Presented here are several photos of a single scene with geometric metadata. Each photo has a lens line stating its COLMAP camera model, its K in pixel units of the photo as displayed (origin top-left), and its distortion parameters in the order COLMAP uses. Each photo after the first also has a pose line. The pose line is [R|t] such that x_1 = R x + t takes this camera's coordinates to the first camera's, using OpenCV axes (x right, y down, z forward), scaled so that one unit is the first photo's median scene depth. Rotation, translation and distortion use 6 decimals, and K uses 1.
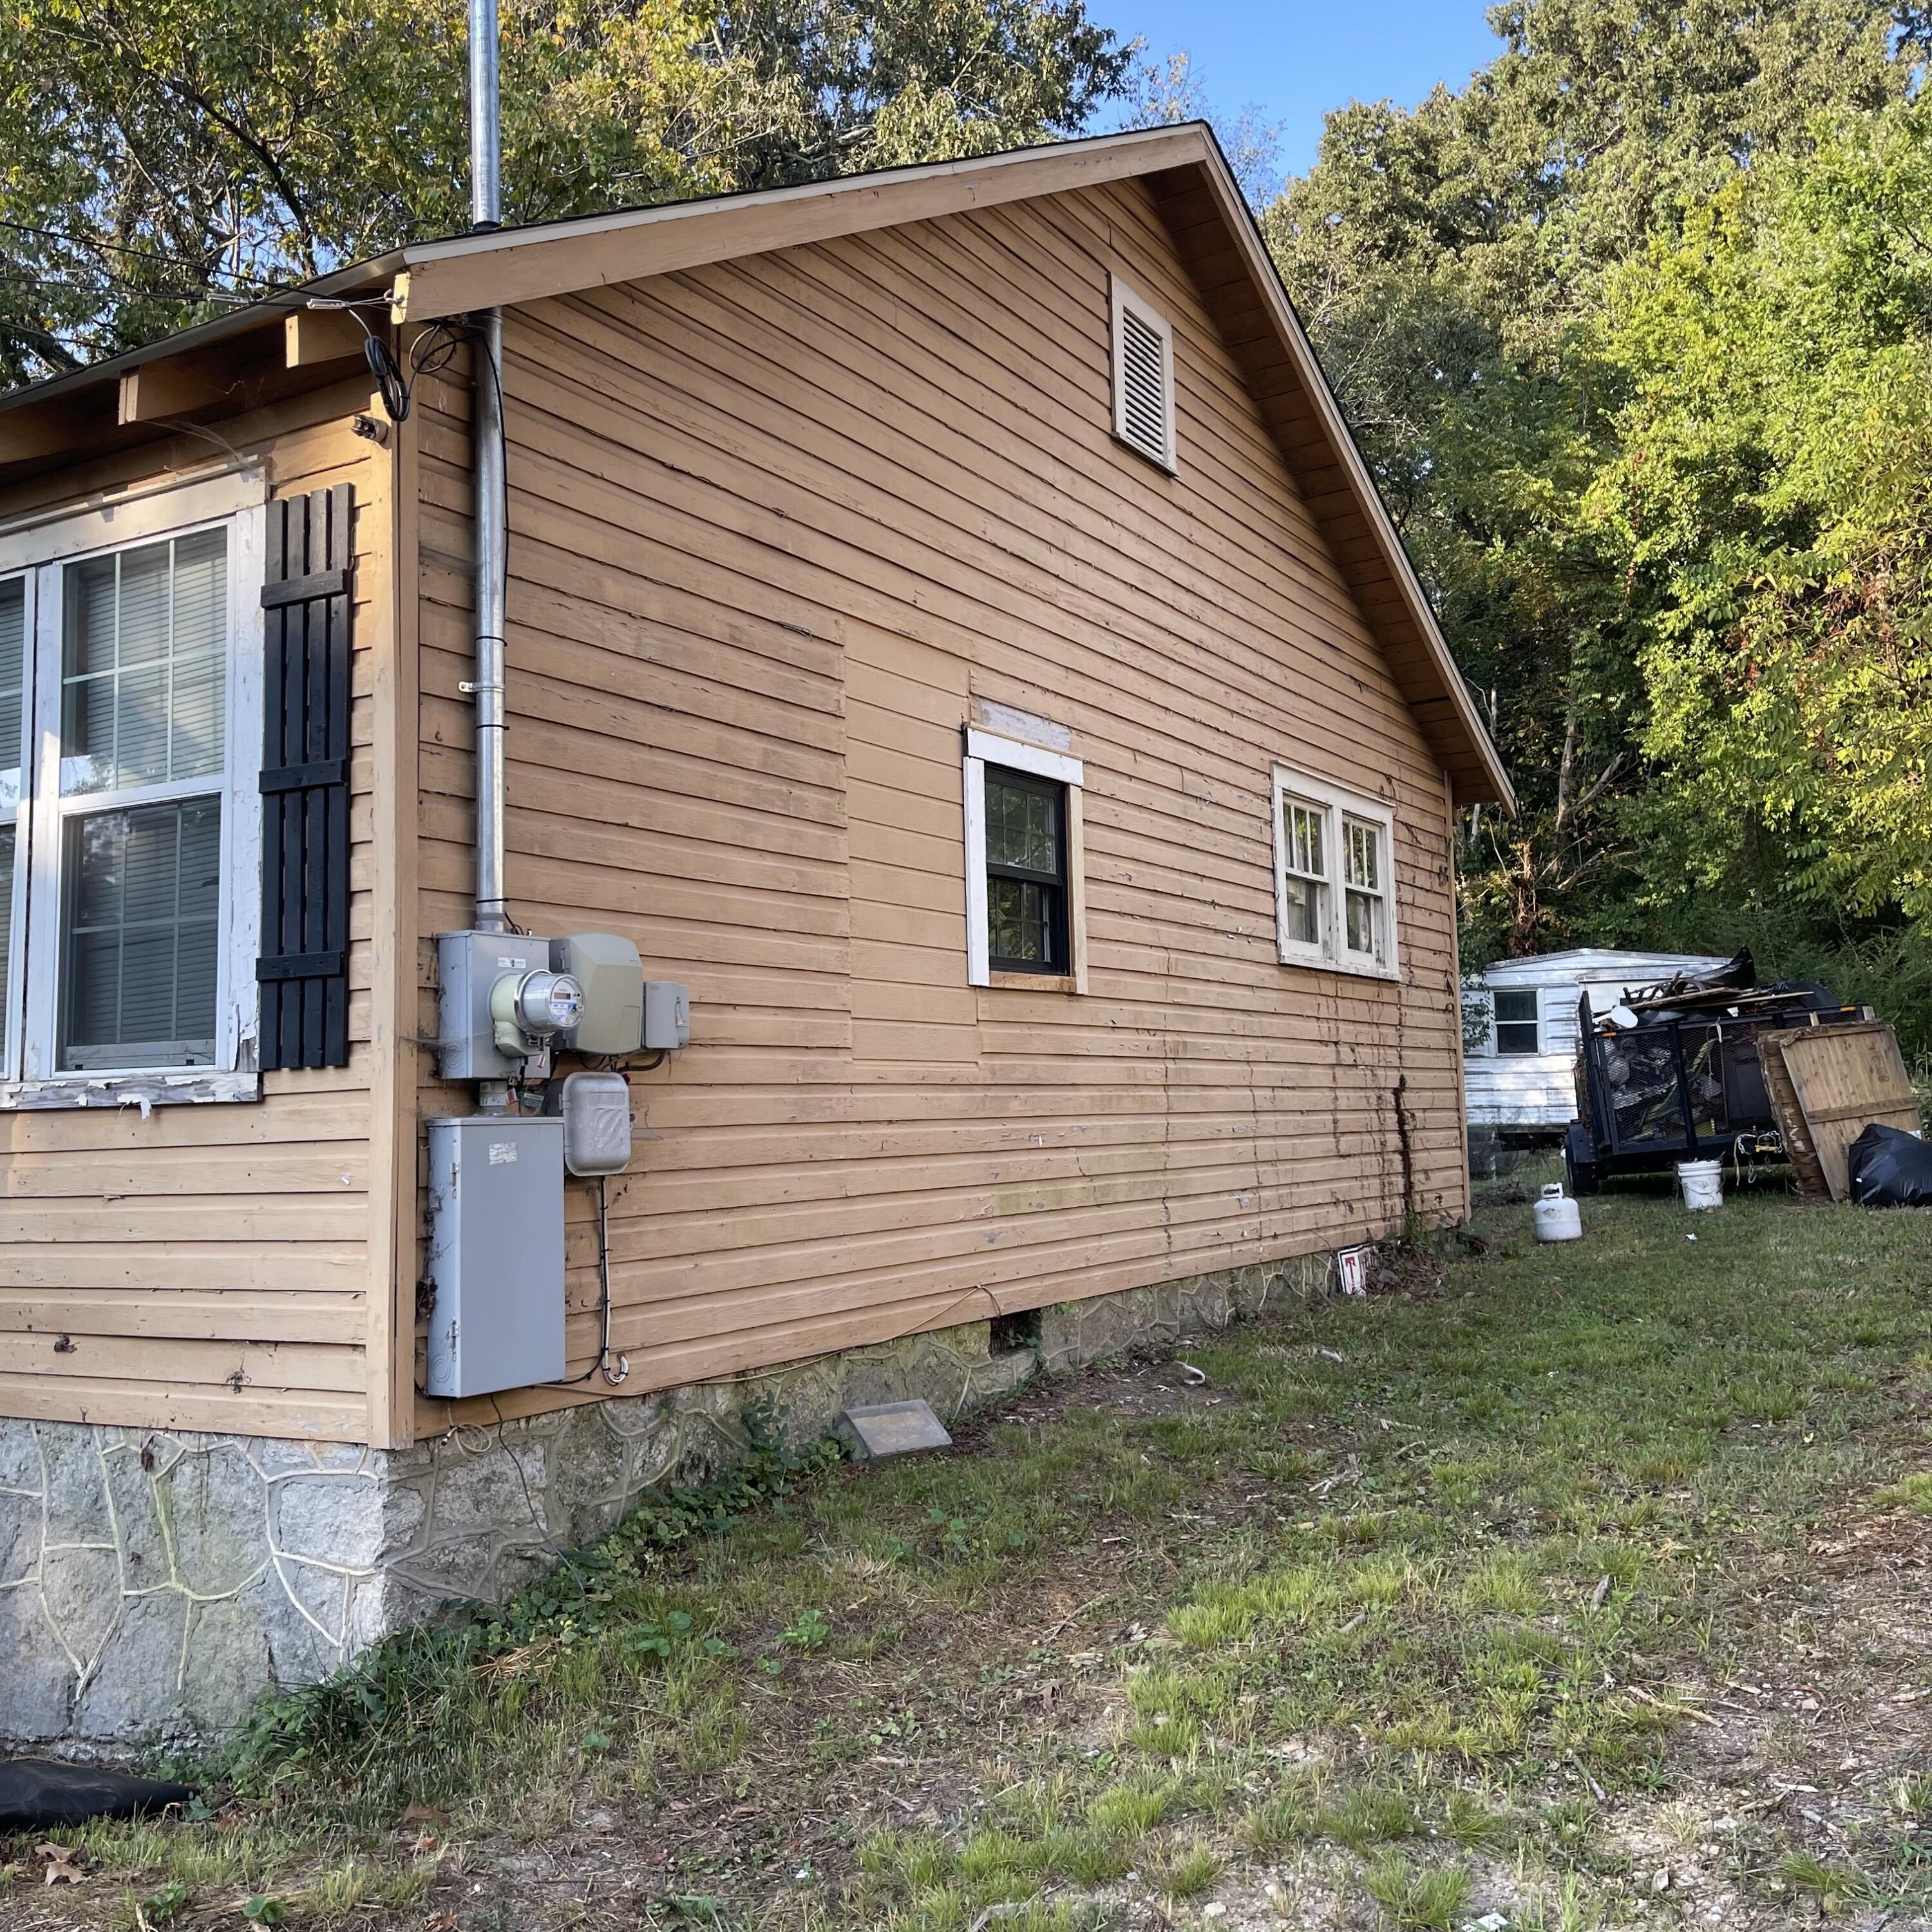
lens RADIAL K [[1967.7, 0, 959.5], [0, 1967.7, 964.8], [0, 0, 1]] dist [0.026526, 0.000000]
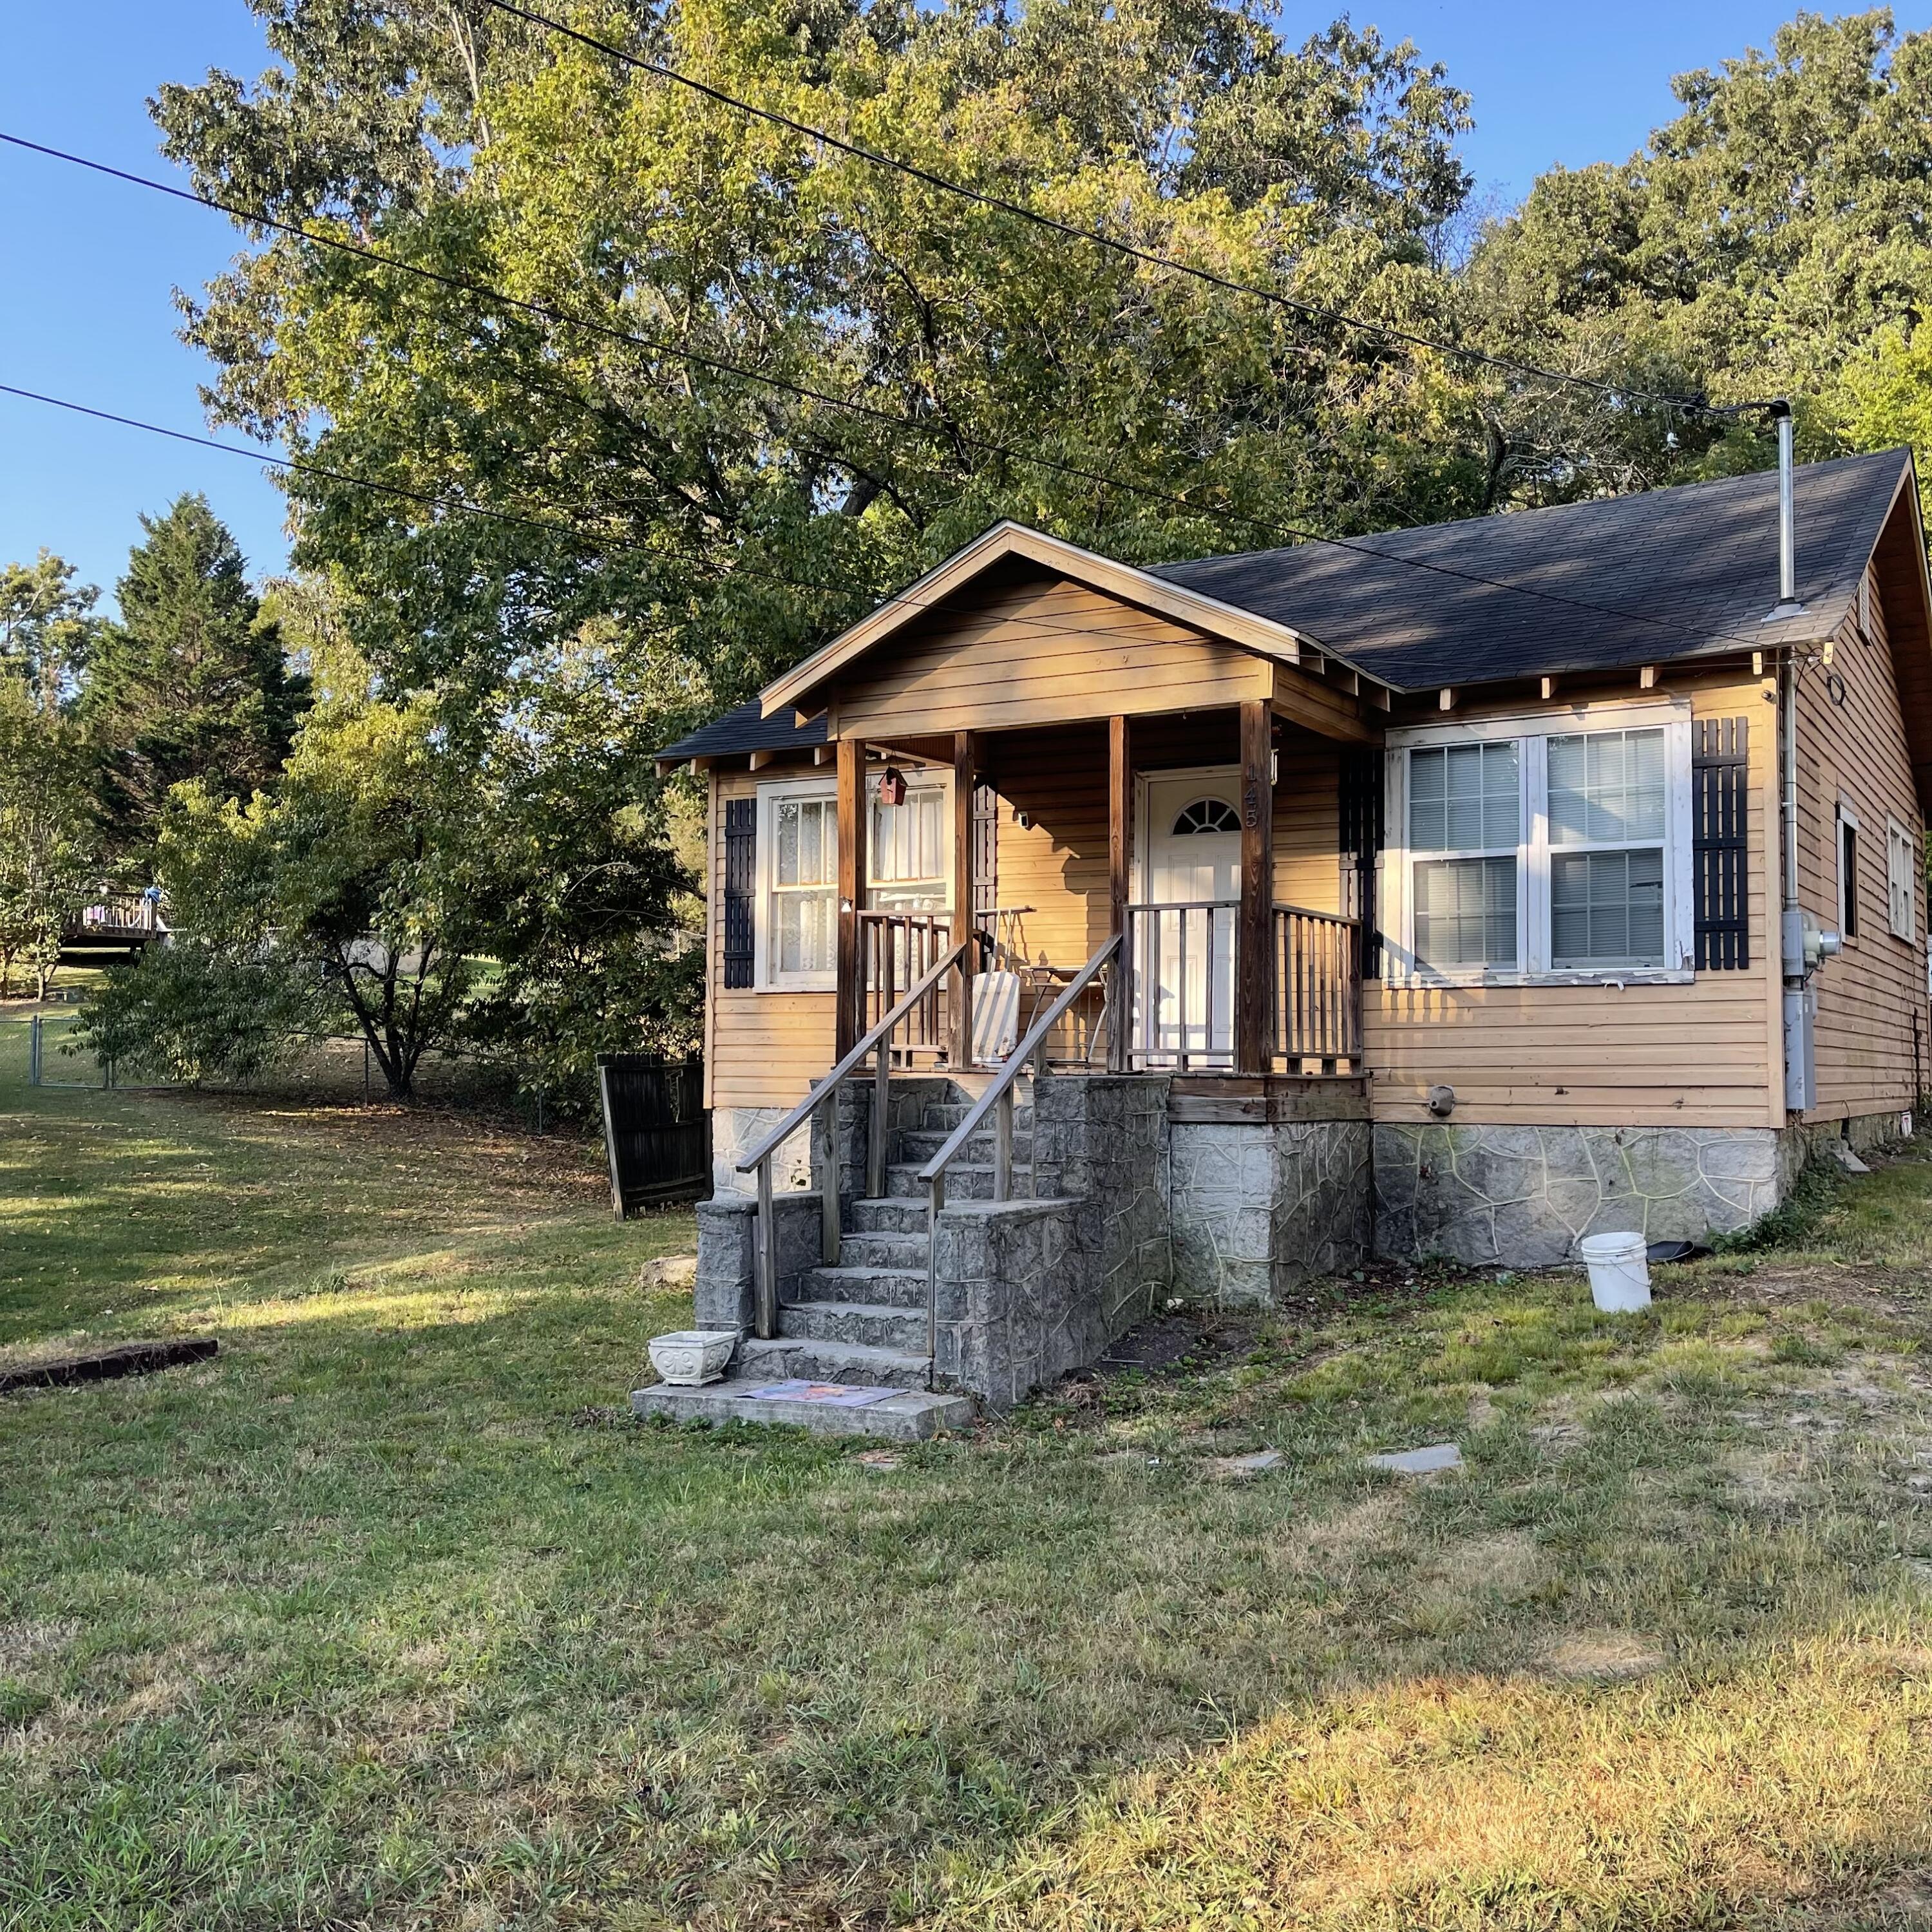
lens RADIAL K [[1967.7, 0, 966.9], [0, 1967.7, 961.5], [0, 0, 1]] dist [0.026526, 0.000000]
pose [[0.999699, 0.024511, -0.001164, -1.130017], [-0.024482, 0.999486, 0.020673, 0.016159], [0.001670, -0.020639, 0.999786, -1.230070]]
